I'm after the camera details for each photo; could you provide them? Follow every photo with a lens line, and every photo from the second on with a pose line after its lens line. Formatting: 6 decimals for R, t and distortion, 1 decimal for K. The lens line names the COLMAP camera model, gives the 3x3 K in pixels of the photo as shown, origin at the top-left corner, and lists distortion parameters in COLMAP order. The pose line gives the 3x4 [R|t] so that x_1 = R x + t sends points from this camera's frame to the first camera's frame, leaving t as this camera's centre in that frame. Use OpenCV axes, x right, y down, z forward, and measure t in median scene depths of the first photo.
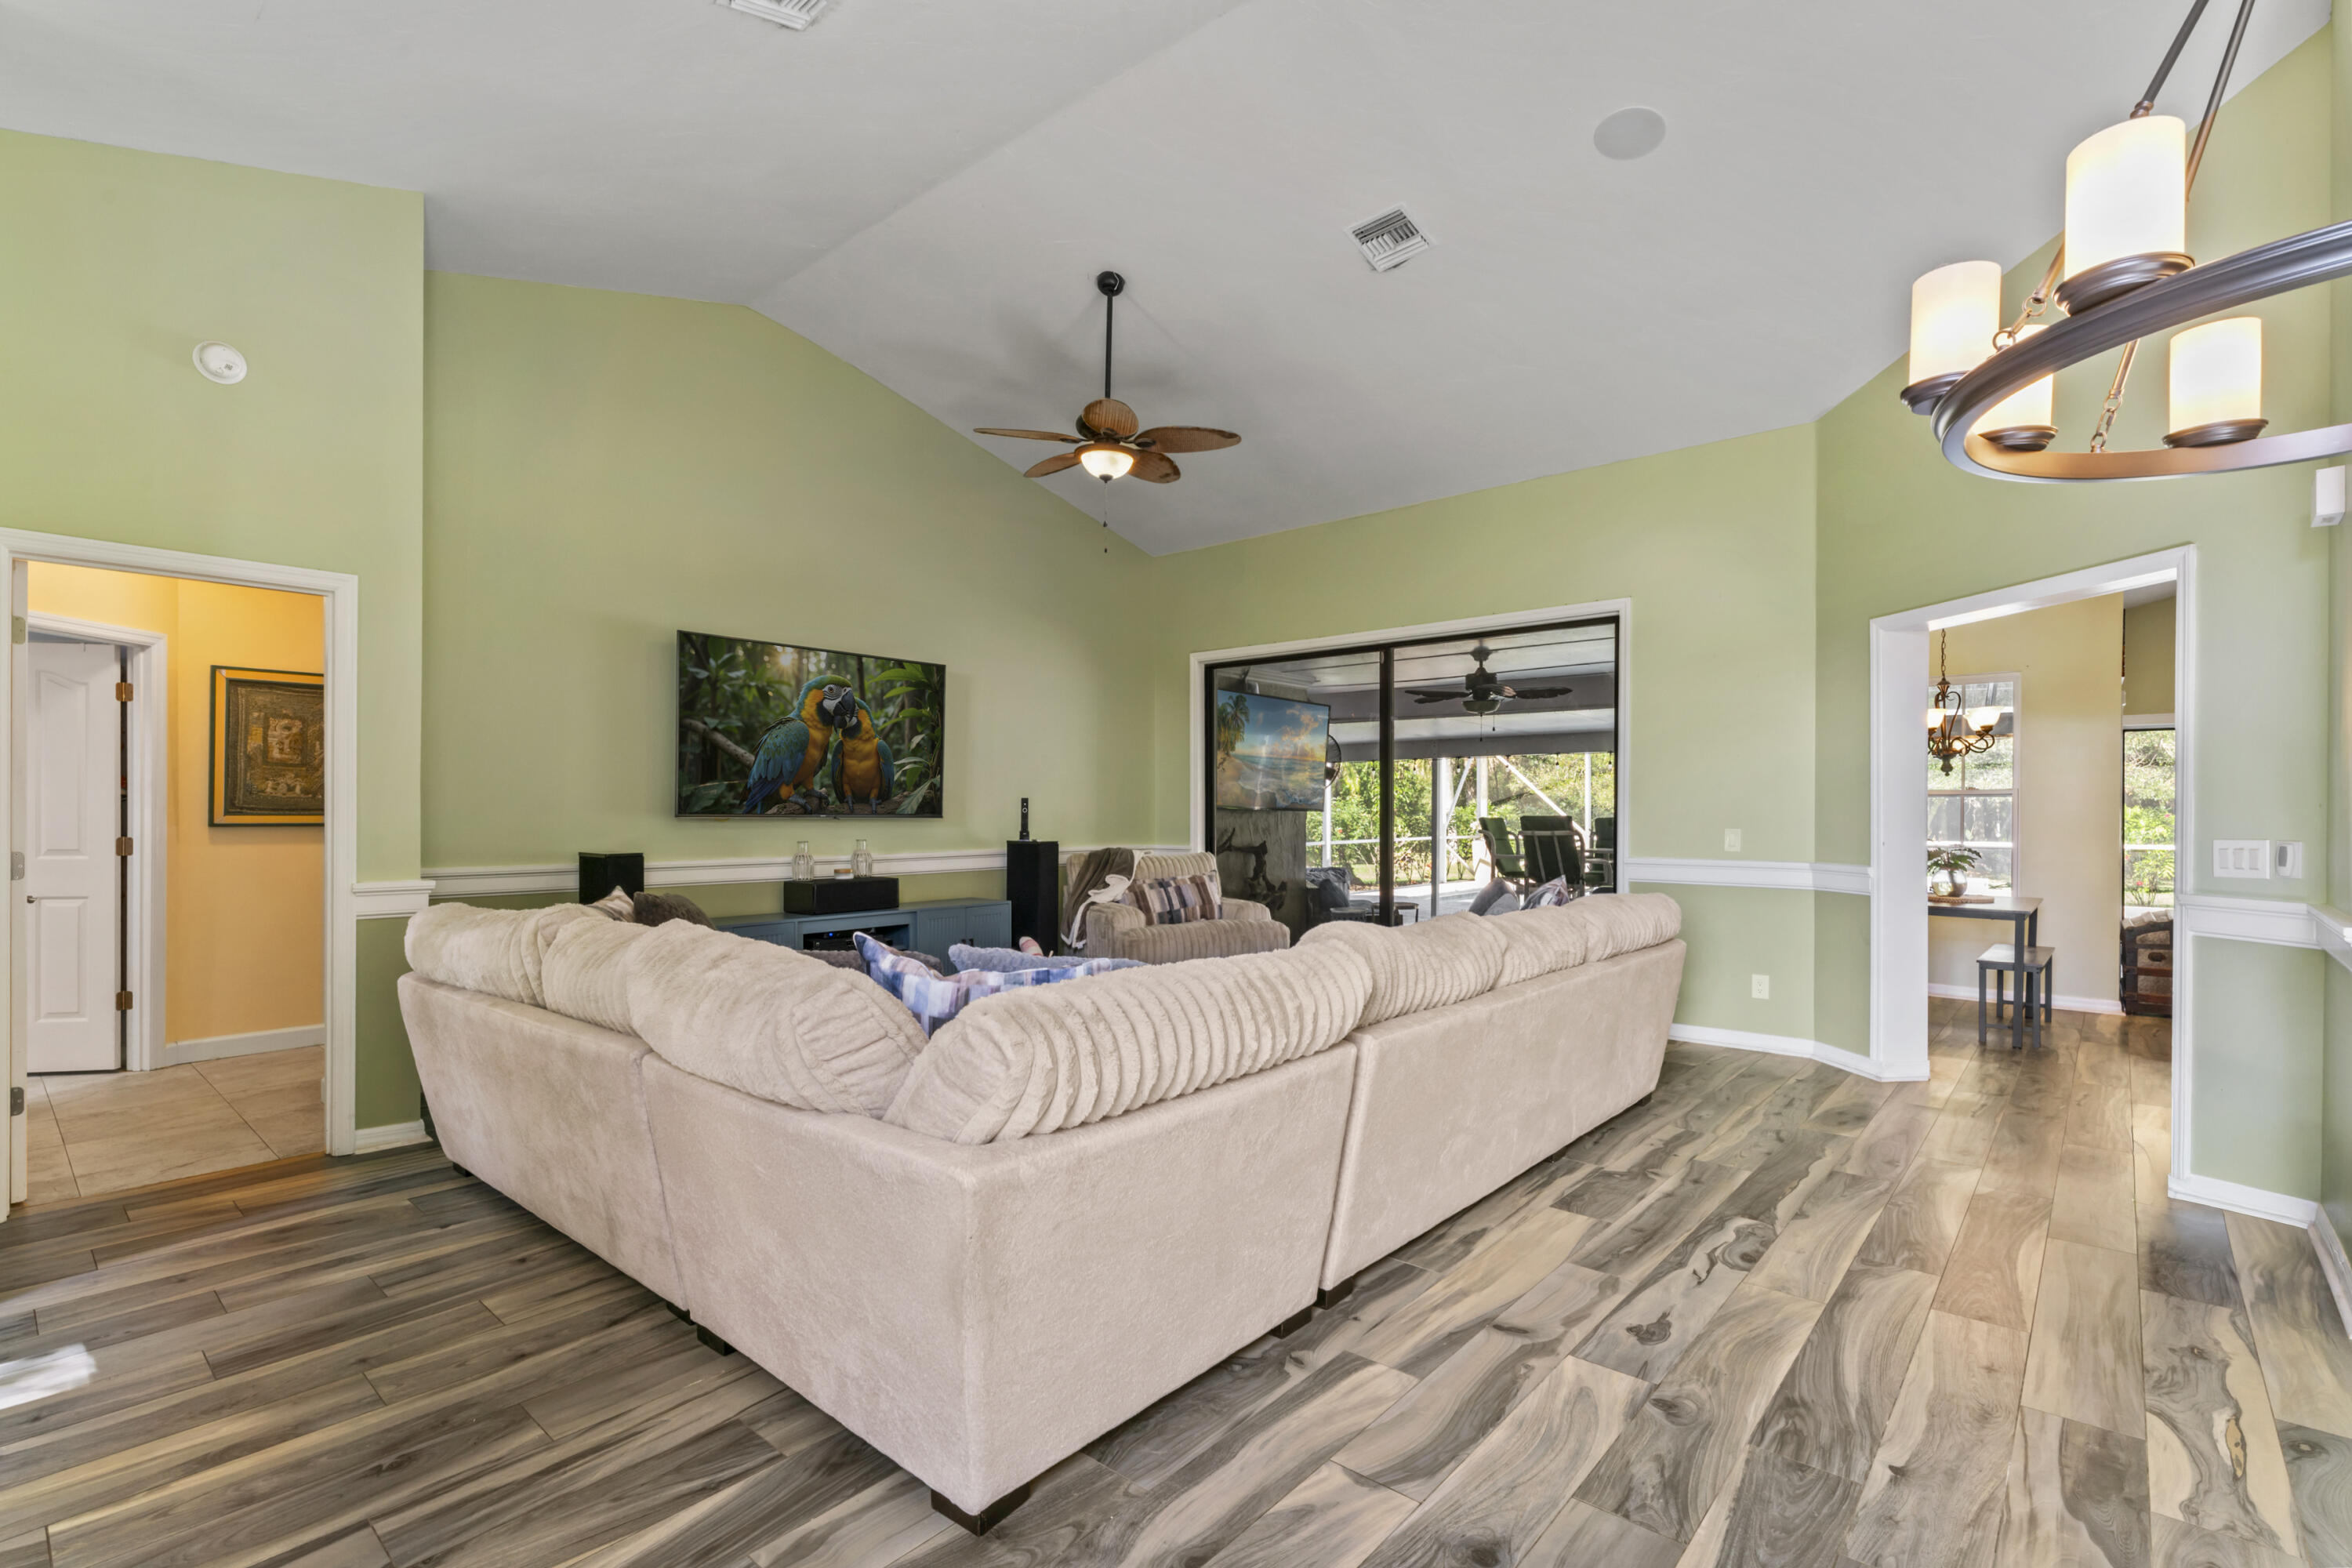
lens RADIAL K [[1058.9, 0, 1171.9], [0, 1058.9, 790.0], [0, 0, 1]] dist [-0.002020, 0.001753]
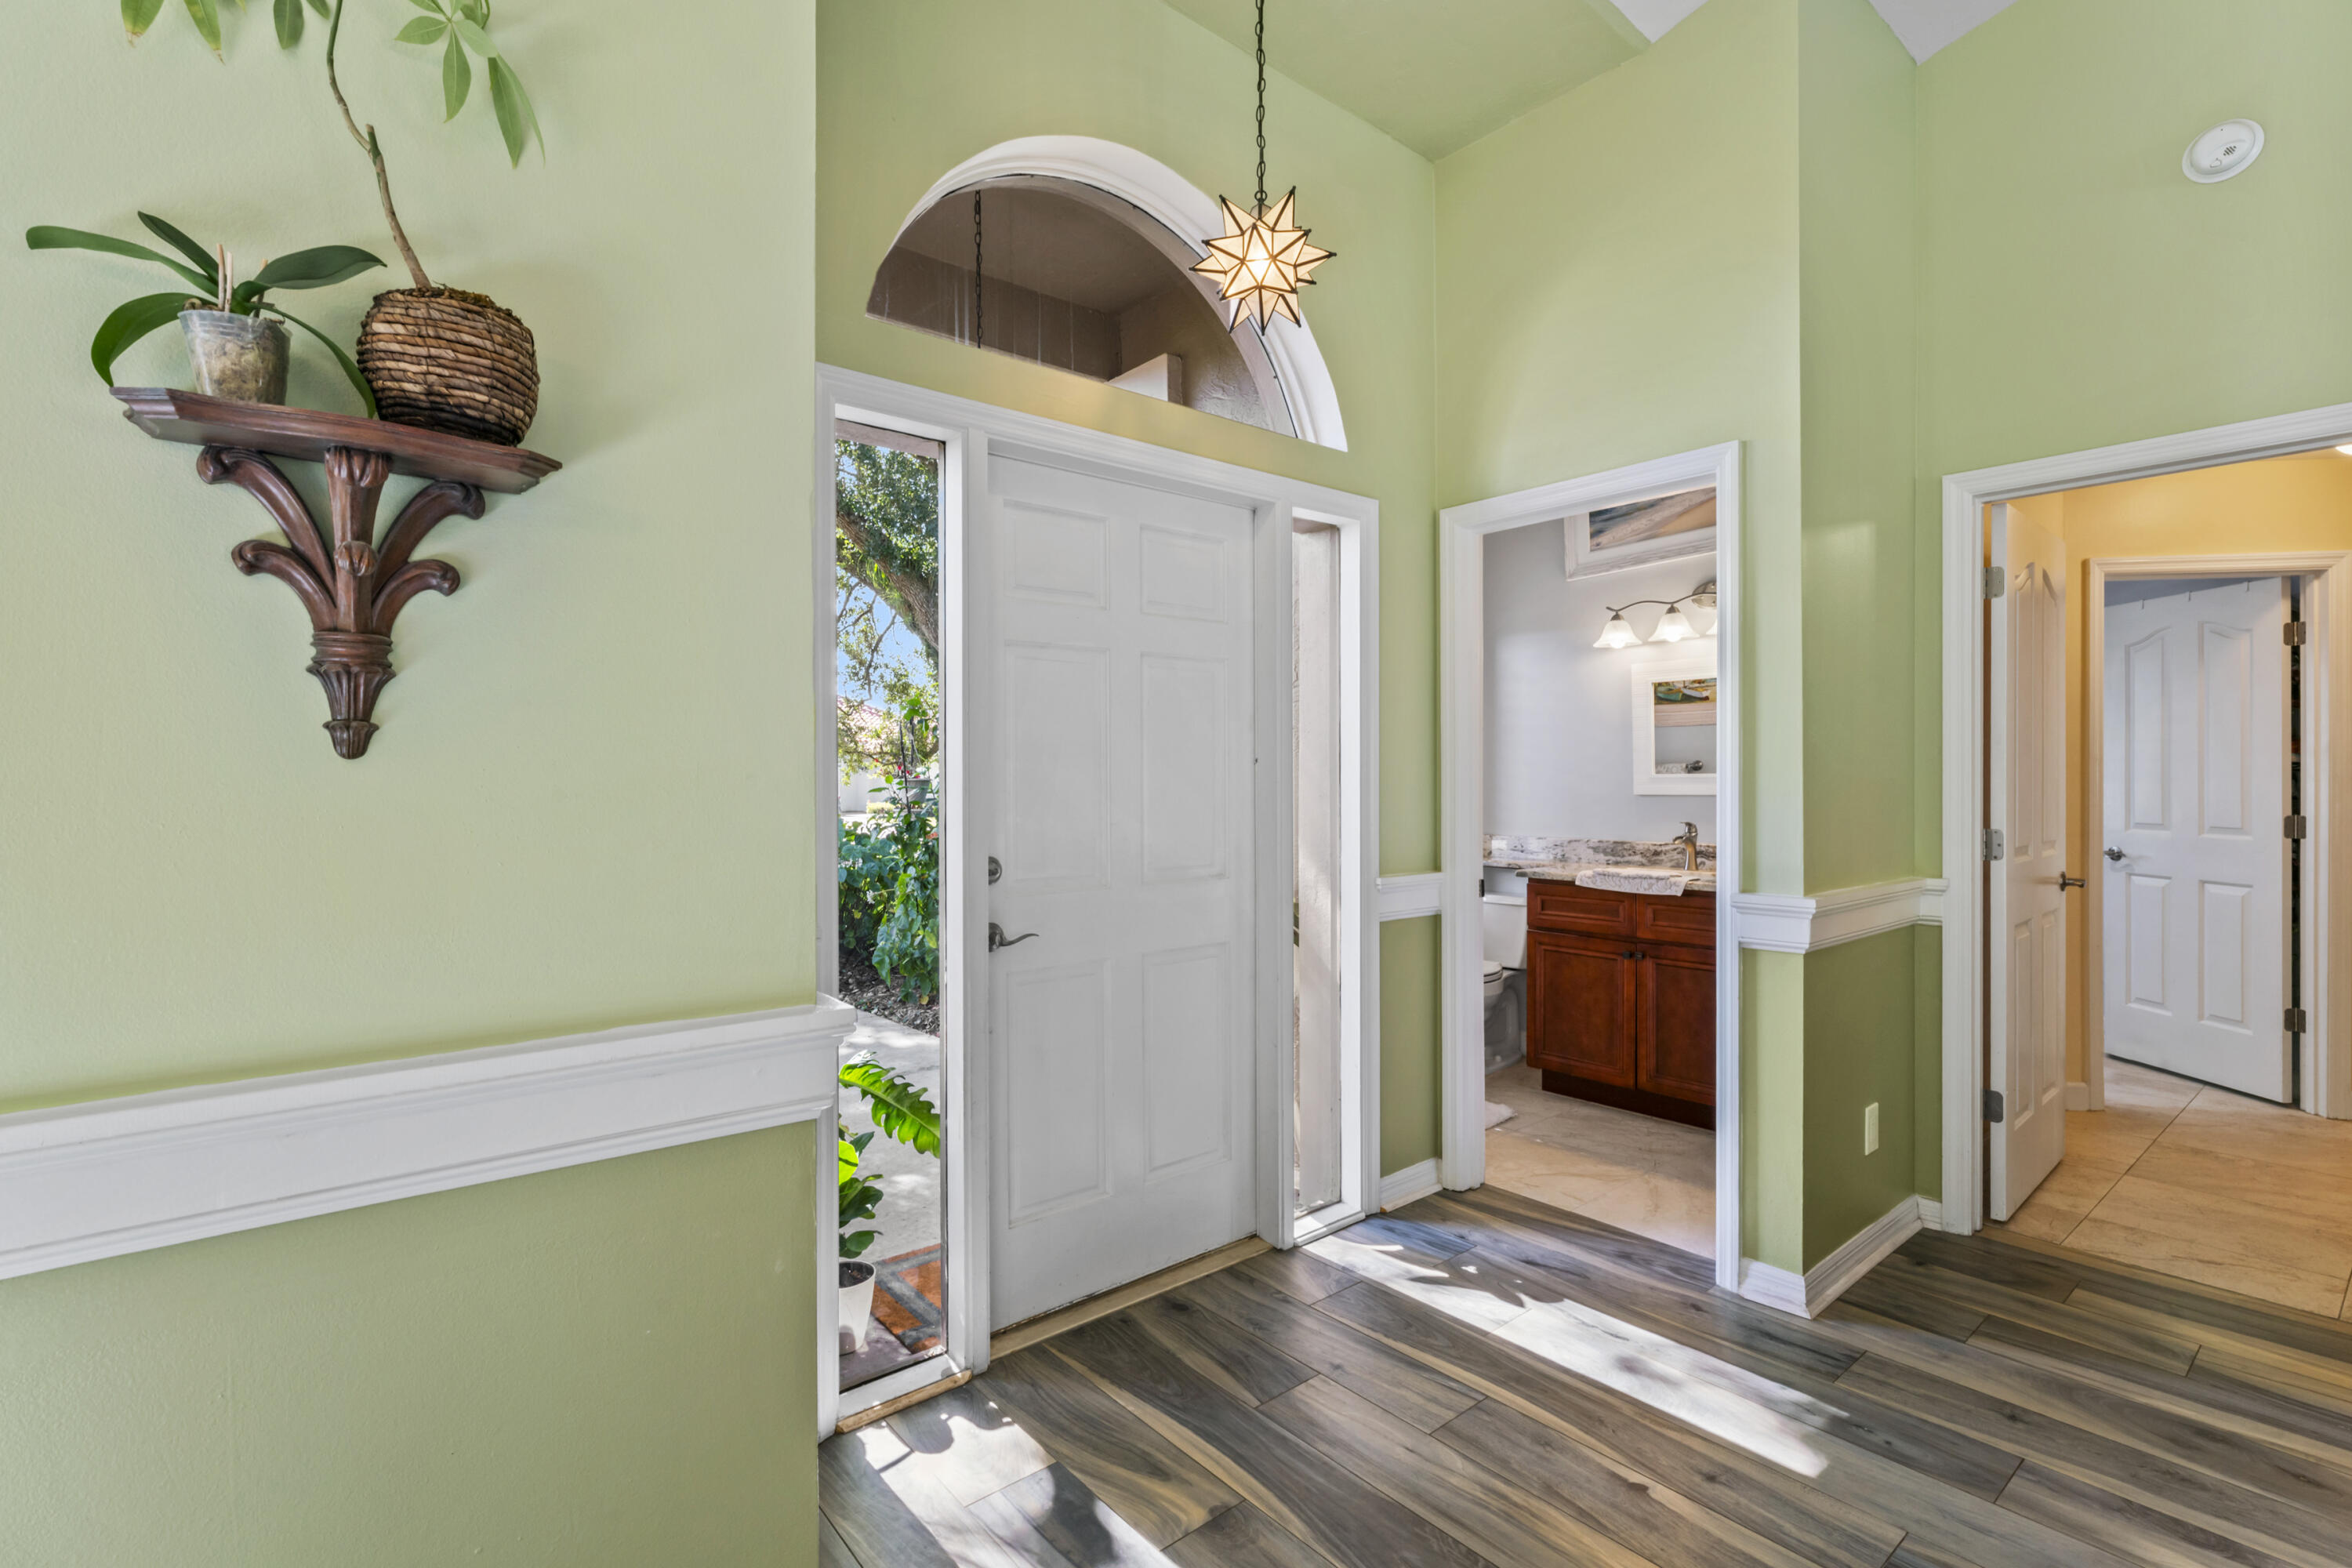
lens RADIAL K [[1058.9, 0, 1162.6], [0, 1058.9, 783.9], [0, 0, 1]] dist [-0.002020, 0.001753]
pose [[-0.174759, 0.004375, -0.984602, -0.071451], [0.019649, 0.999806, 0.000955, 0.004195], [0.984415, -0.019180, -0.174811, 0.392445]]
